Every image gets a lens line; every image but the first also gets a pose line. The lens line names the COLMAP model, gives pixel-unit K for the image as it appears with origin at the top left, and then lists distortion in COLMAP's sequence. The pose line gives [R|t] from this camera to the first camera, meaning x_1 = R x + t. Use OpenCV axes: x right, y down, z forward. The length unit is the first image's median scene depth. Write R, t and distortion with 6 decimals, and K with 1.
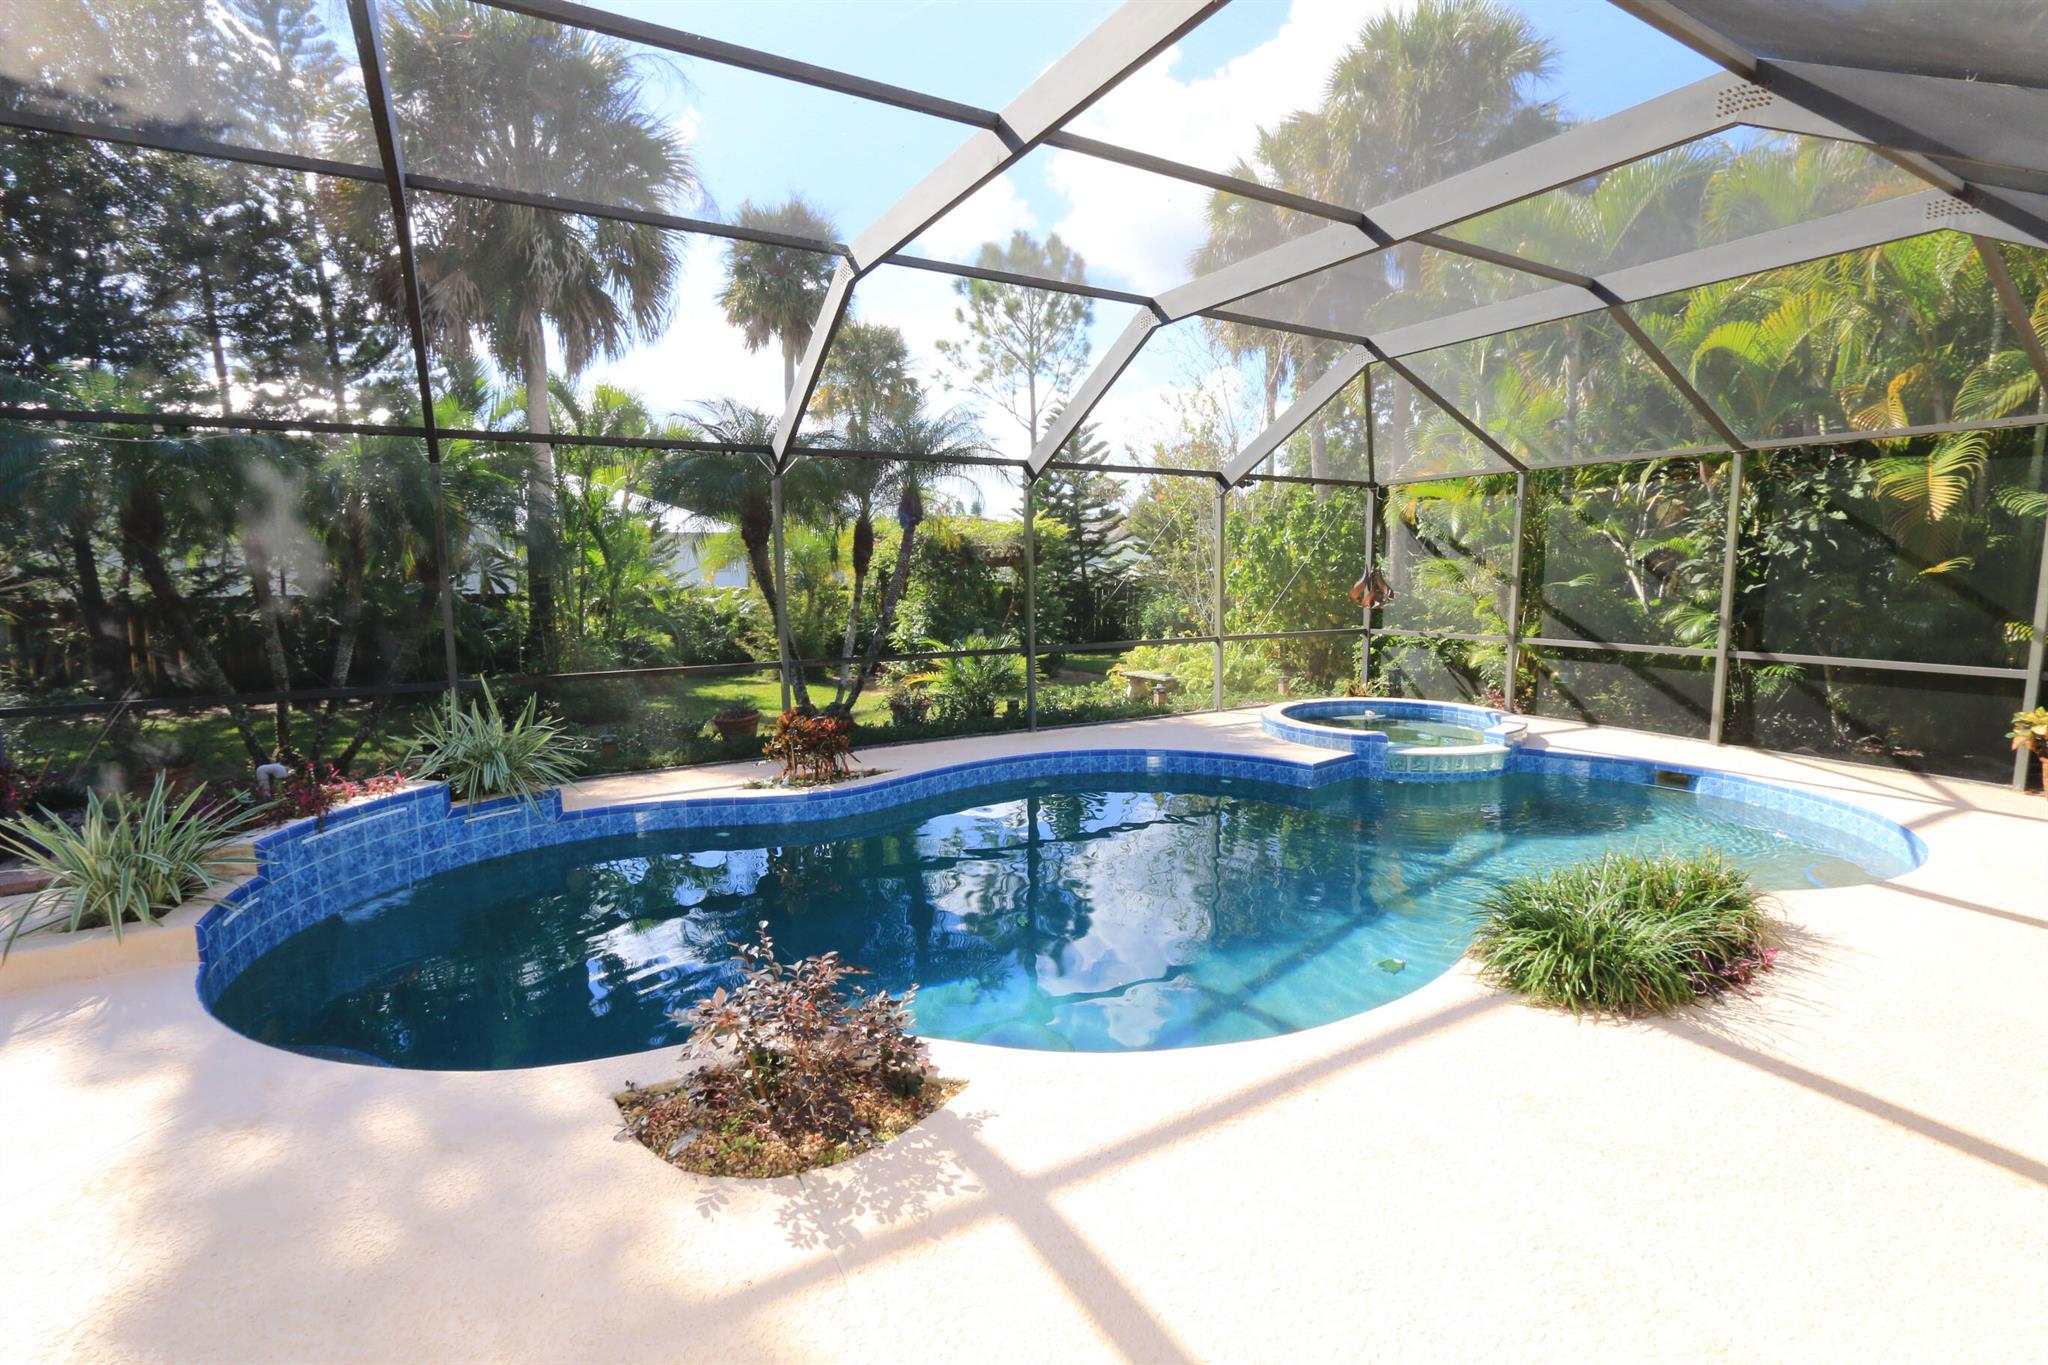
lens RADIAL K [[946.8, 0, 1029.5], [0, 946.8, 683.5], [0, 0, 1]] dist [-0.020077, 0.003524]
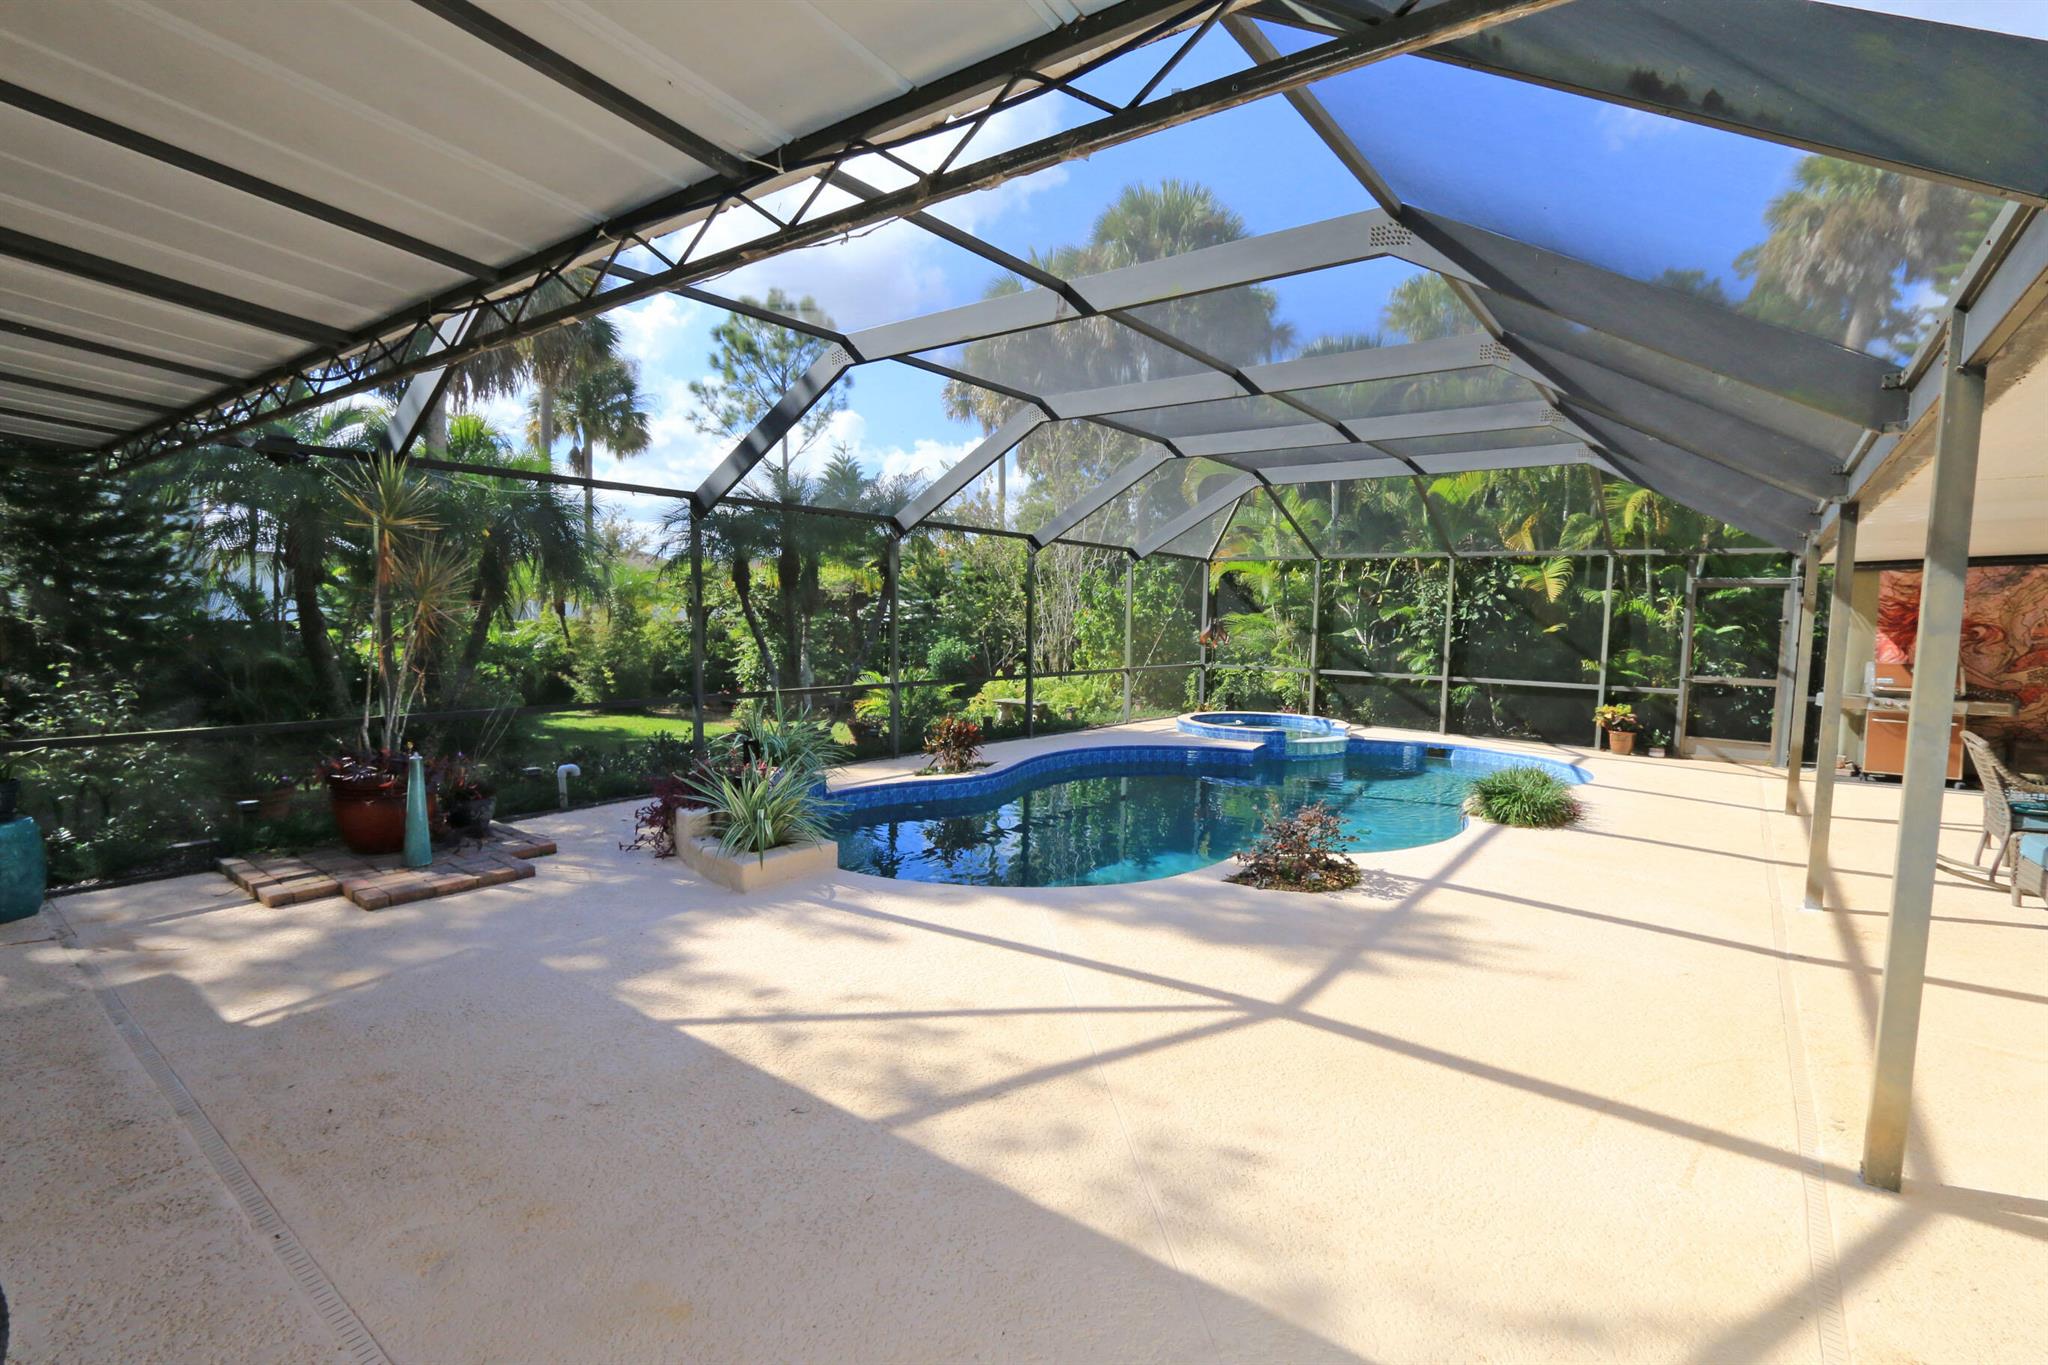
lens RADIAL K [[946.8, 0, 1035.2], [0, 946.8, 685.0], [0, 0, 1]] dist [-0.020077, 0.003524]
pose [[0.926155, -0.000764, 0.377143, -0.602474], [0.016958, 0.999071, -0.039618, 0.036171], [-0.376763, 0.043088, 0.925307, -0.281773]]
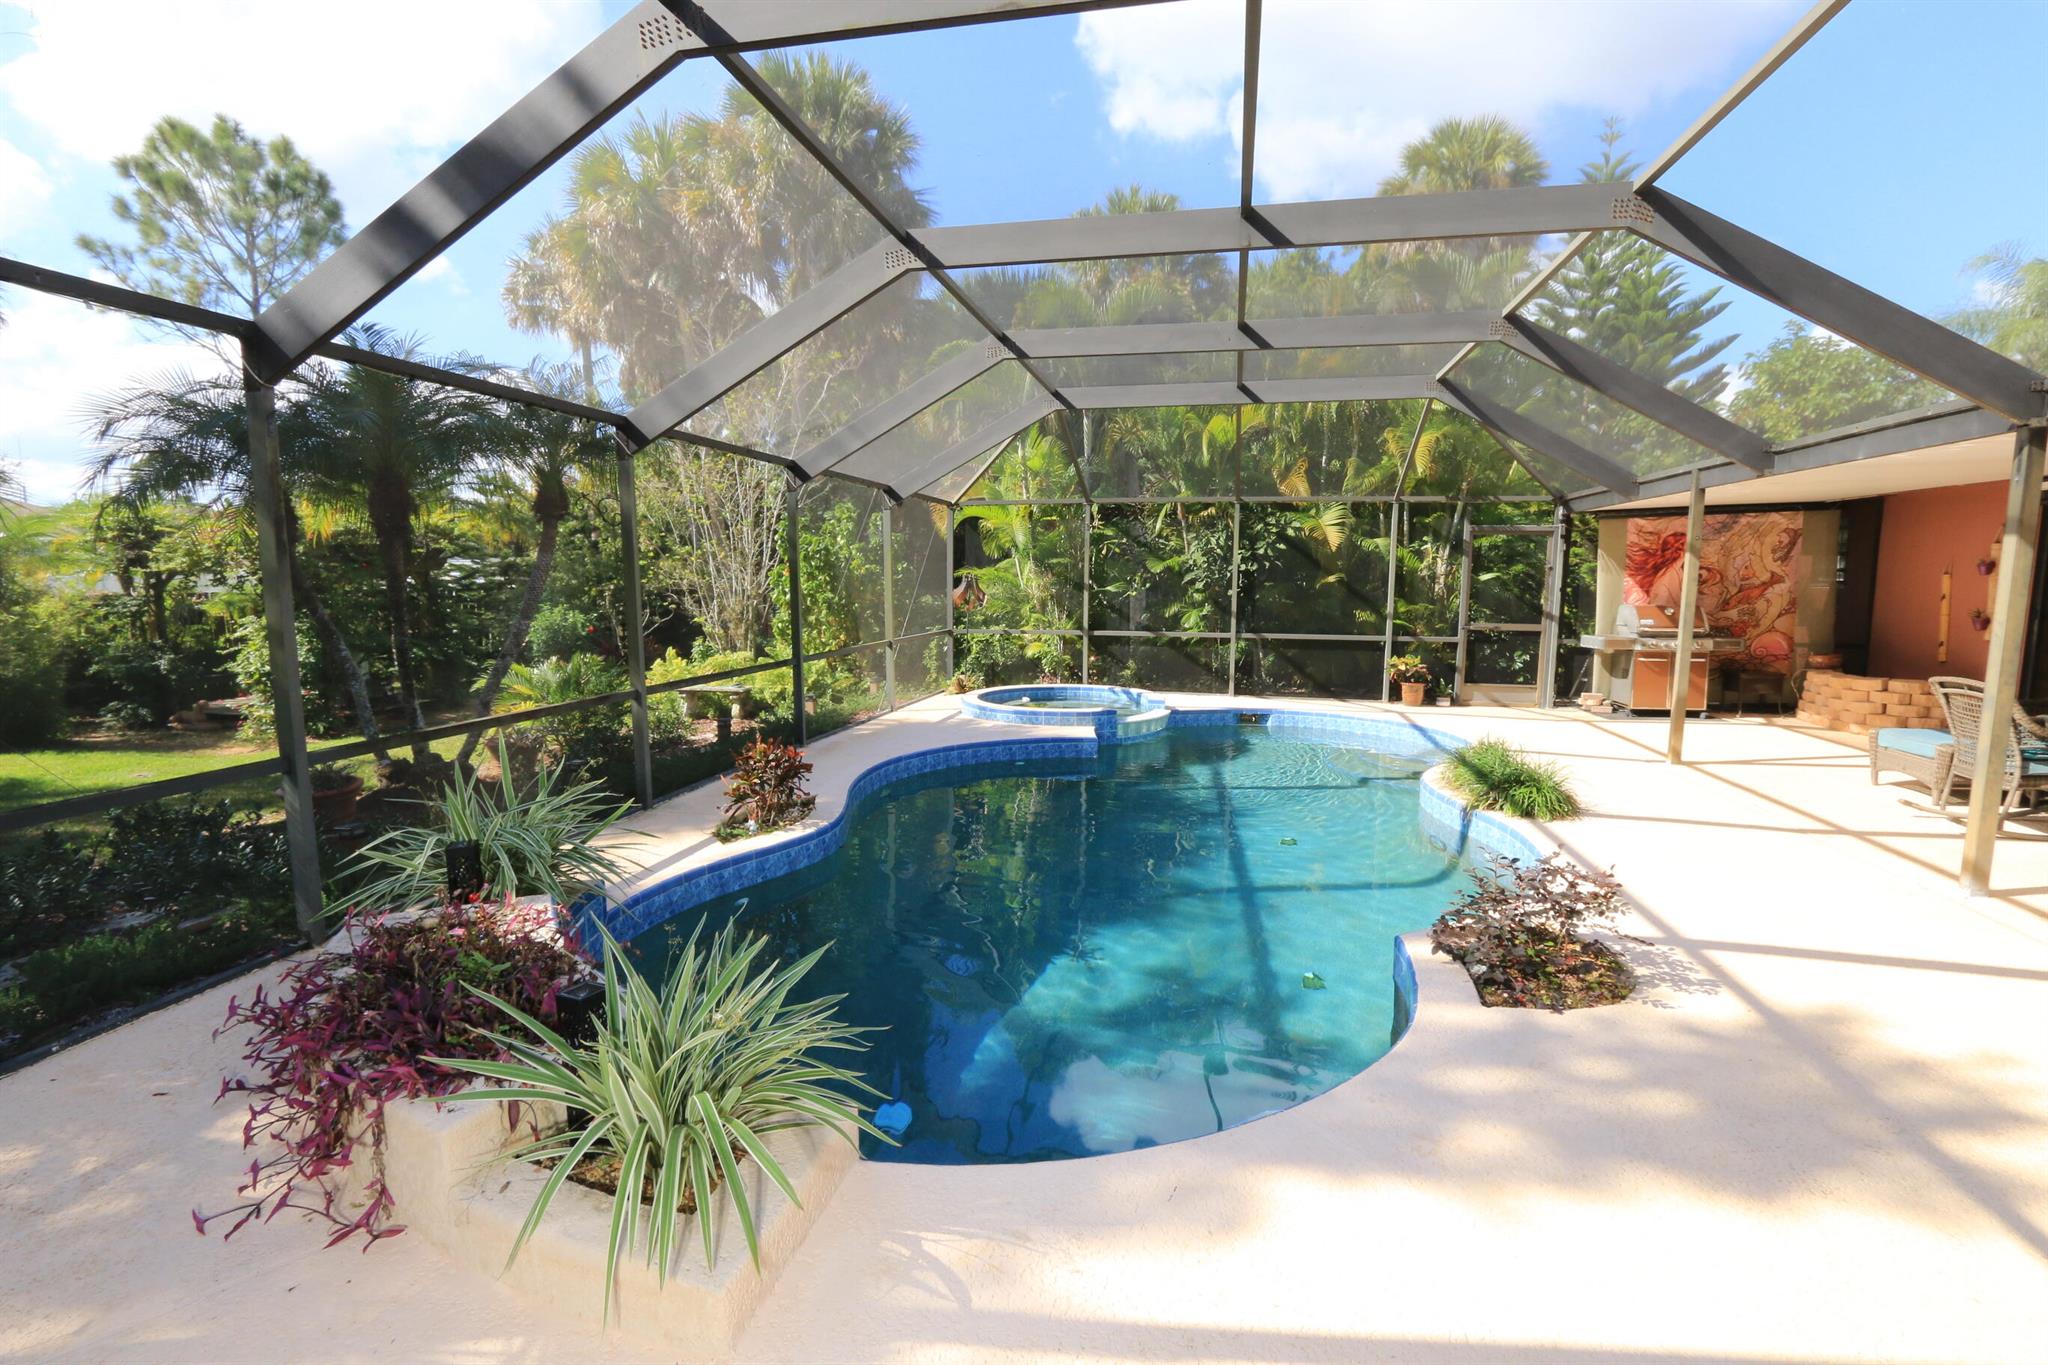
lens RADIAL K [[946.8, 0, 1043.3], [0, 946.8, 686.9], [0, 0, 1]] dist [-0.020077, 0.003524]
pose [[0.671918, -0.077603, 0.736549, -0.652726], [0.080245, 0.996269, 0.031763, -0.024130], [-0.736266, 0.037762, 0.675638, 0.218878]]
